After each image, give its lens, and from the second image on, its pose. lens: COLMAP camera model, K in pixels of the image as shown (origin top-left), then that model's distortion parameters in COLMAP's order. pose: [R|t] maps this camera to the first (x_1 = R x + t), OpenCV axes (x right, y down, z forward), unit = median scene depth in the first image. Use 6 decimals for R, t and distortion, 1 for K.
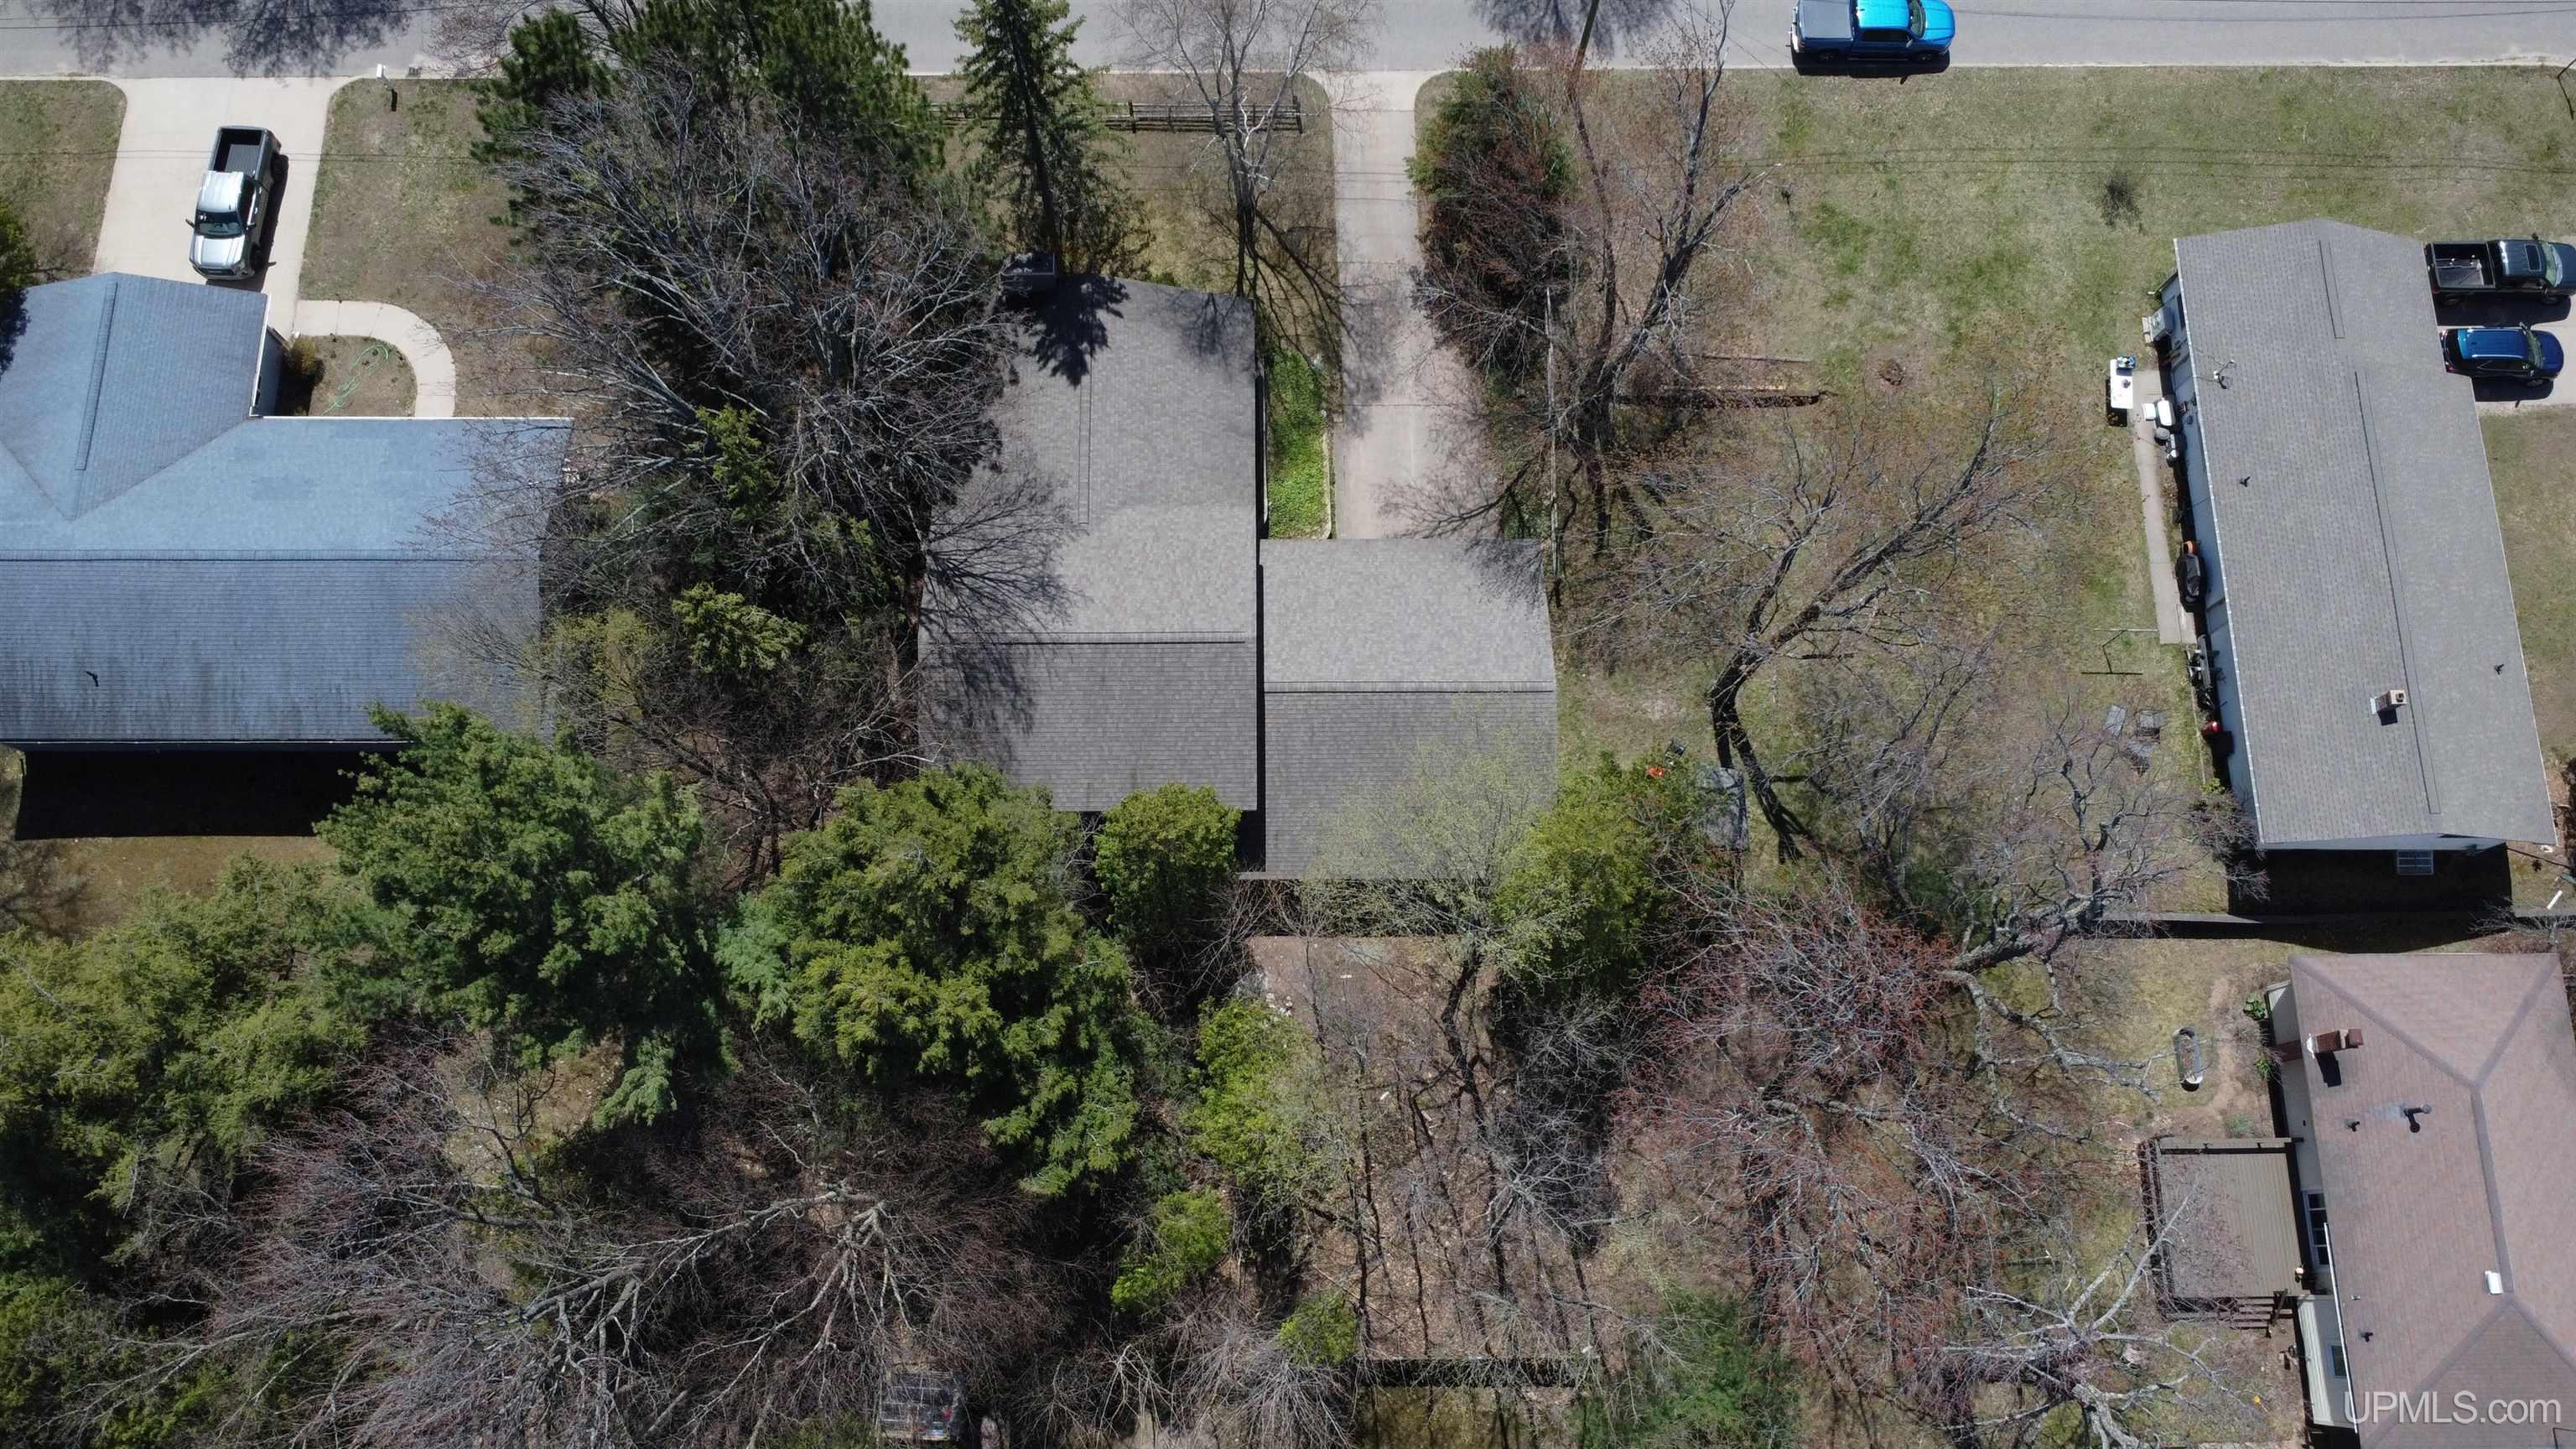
lens RADIAL K [[1870.5, 0, 1288.0], [0, 1870.5, 724.5], [0, 0, 1]] dist [-0.001194, 0.003240]
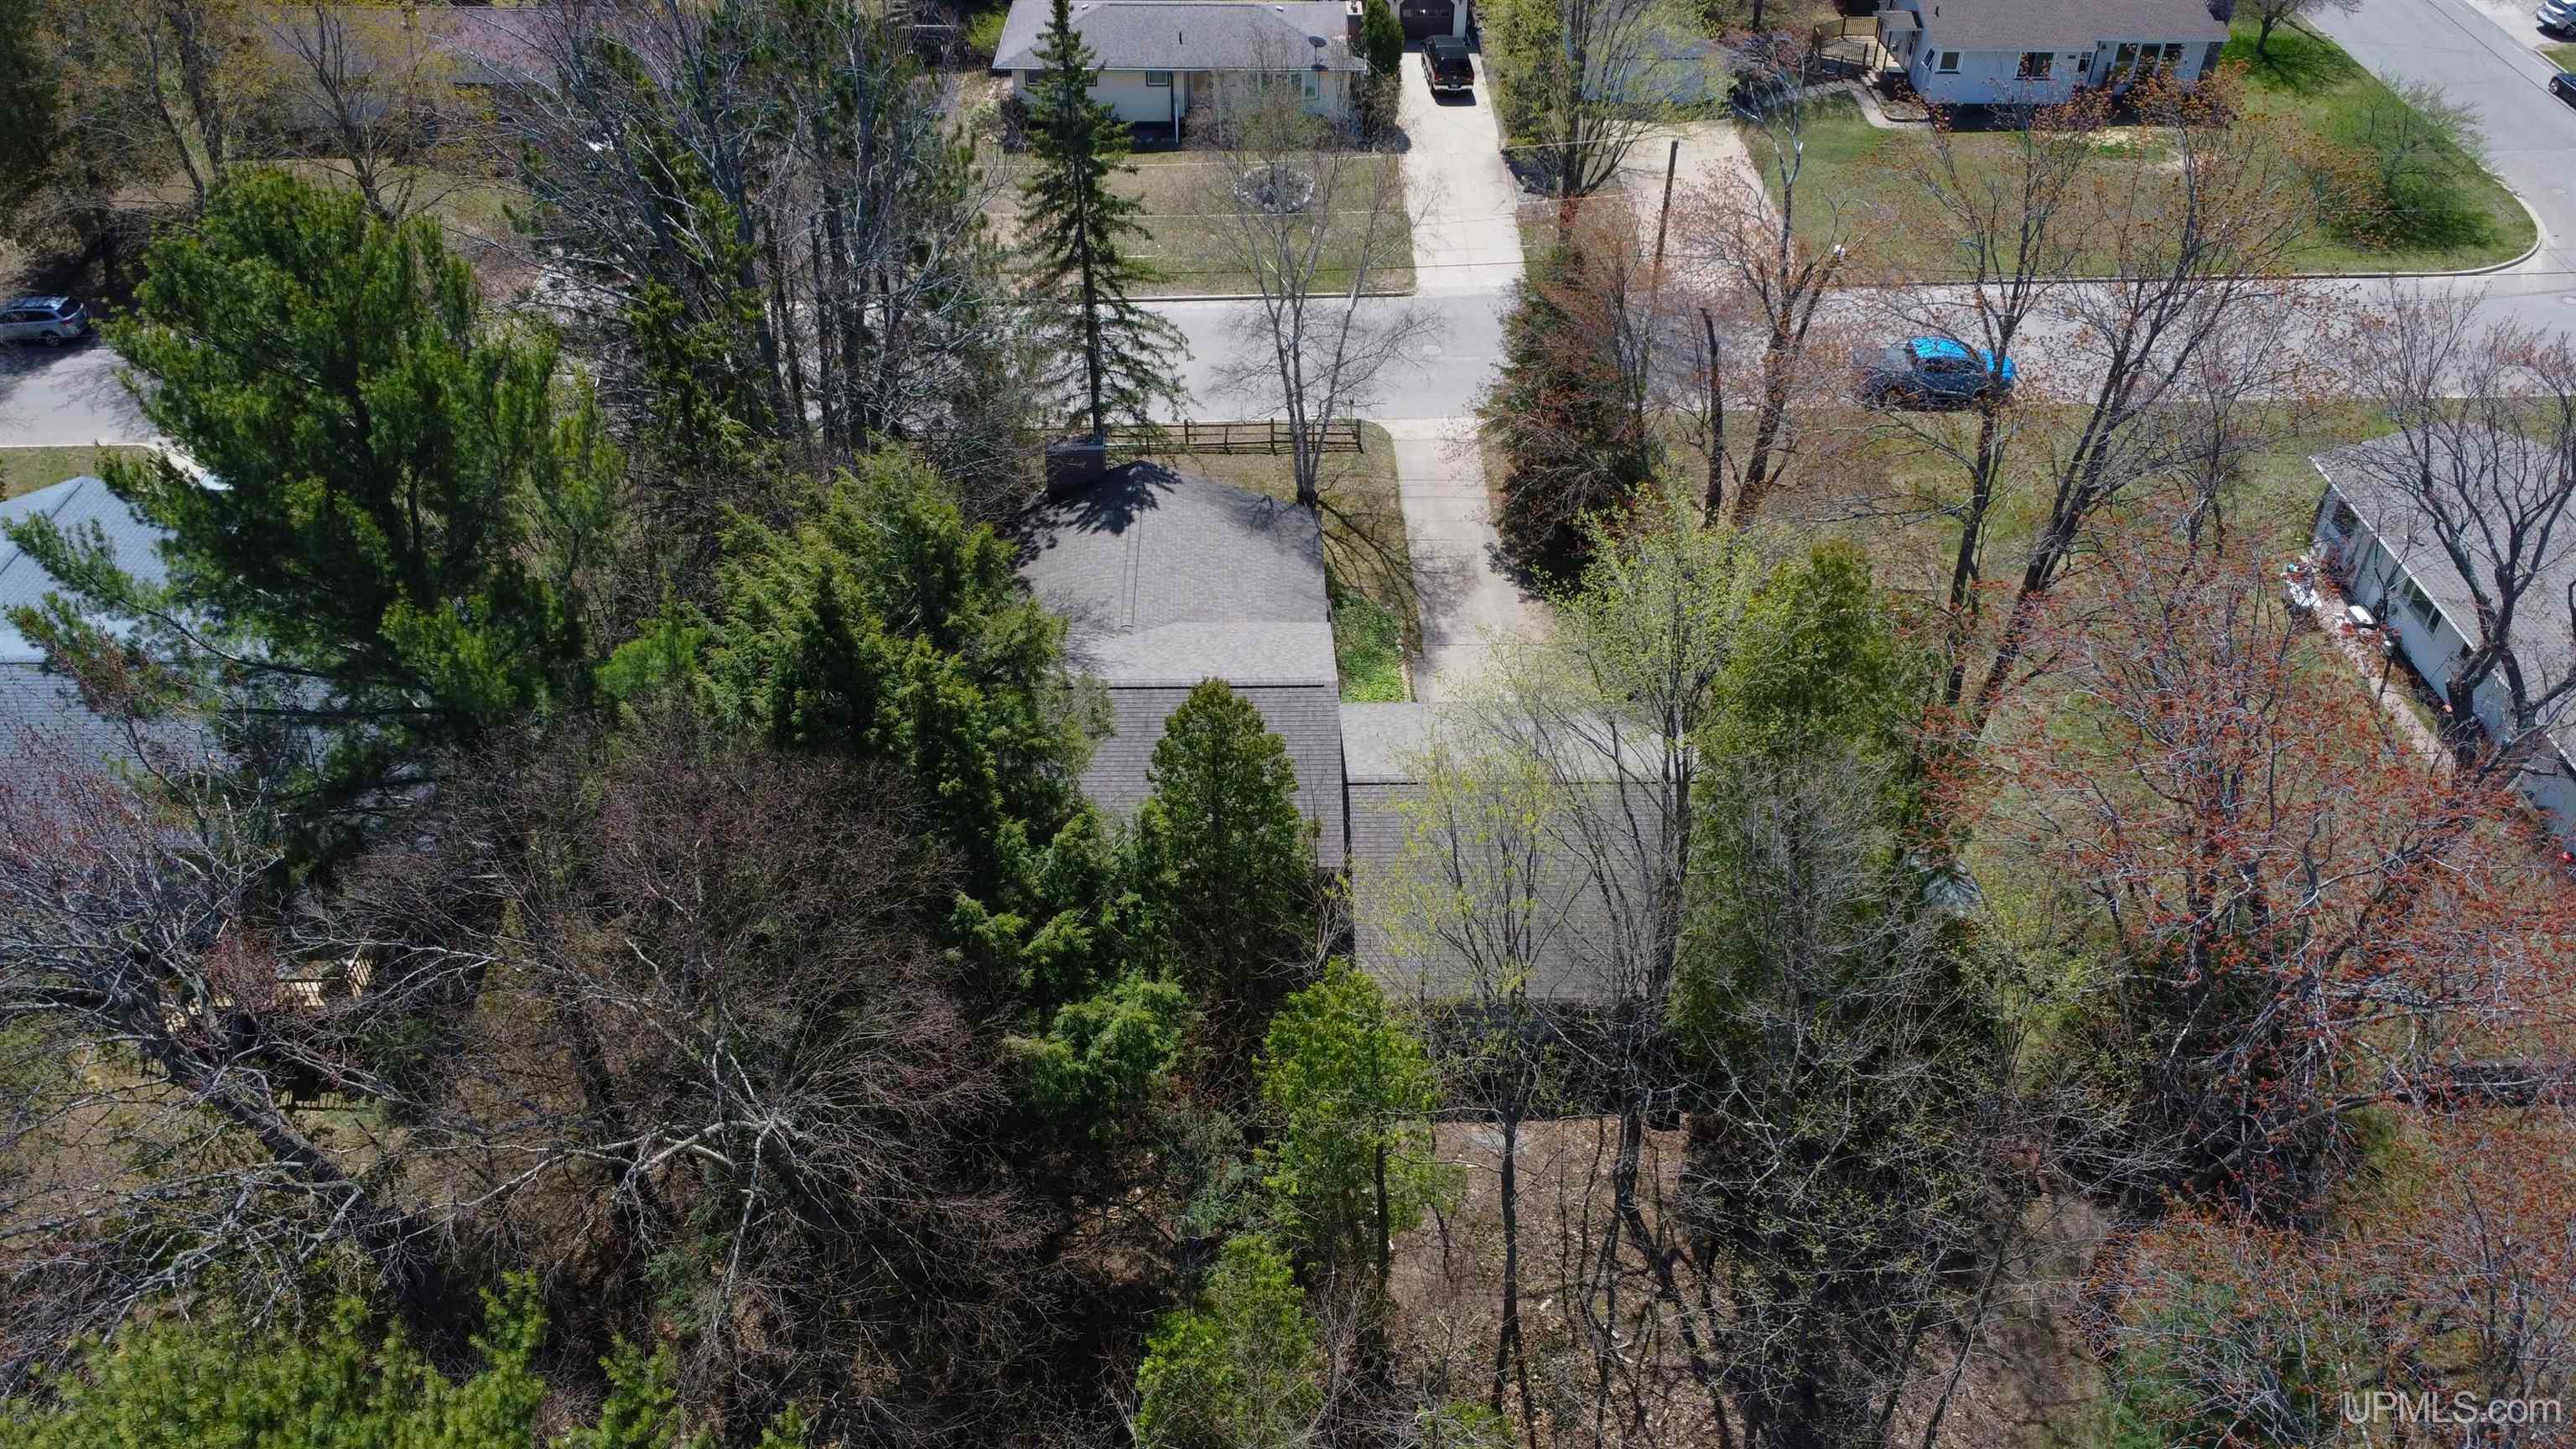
lens RADIAL K [[1877.1, 0, 1289.9], [0, 1877.1, 691.8], [0, 0, 1]] dist [-0.003668, -0.004505]
pose [[0.999991, -0.004291, 0.000111, -0.034287], [0.003539, 0.809640, -0.586917, 0.392497], [0.002428, 0.586912, 0.809647, 0.324053]]
